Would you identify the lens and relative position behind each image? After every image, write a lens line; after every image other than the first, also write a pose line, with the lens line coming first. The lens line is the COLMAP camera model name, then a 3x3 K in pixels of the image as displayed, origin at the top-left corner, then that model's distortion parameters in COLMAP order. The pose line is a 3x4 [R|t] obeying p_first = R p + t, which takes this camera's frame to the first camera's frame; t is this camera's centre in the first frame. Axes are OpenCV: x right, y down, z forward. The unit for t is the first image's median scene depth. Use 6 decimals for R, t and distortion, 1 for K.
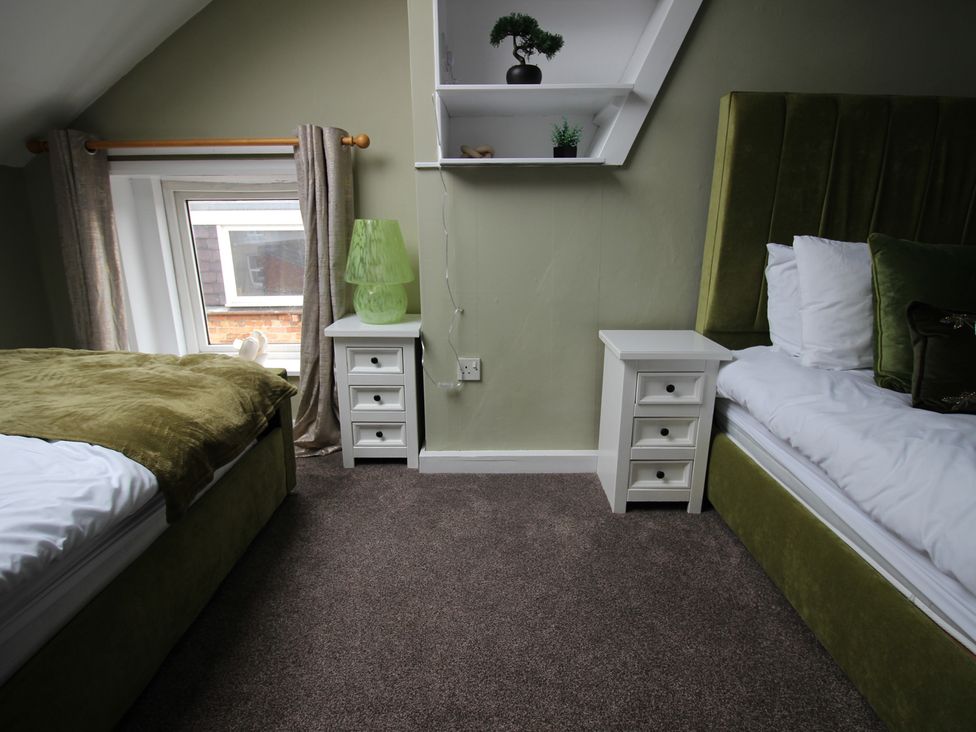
lens RADIAL K [[511.9, 0, 491.3], [0, 511.9, 364.1], [0, 0, 1]] dist [-0.007633, -0.005245]
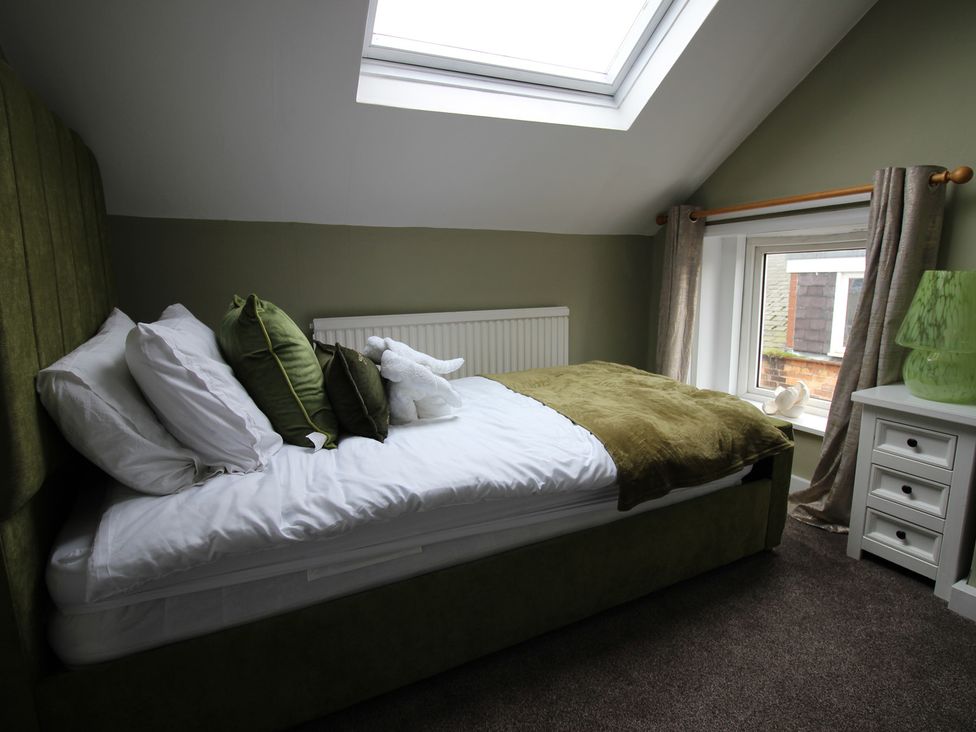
lens RADIAL K [[511.9, 0, 487.7], [0, 511.9, 364.8], [0, 0, 1]] dist [-0.007633, -0.005245]
pose [[0.427113, 0.147880, -0.892023, 0.183628], [-0.220487, 0.973789, 0.055863, -0.024306], [0.876903, 0.172819, 0.448524, 0.038041]]
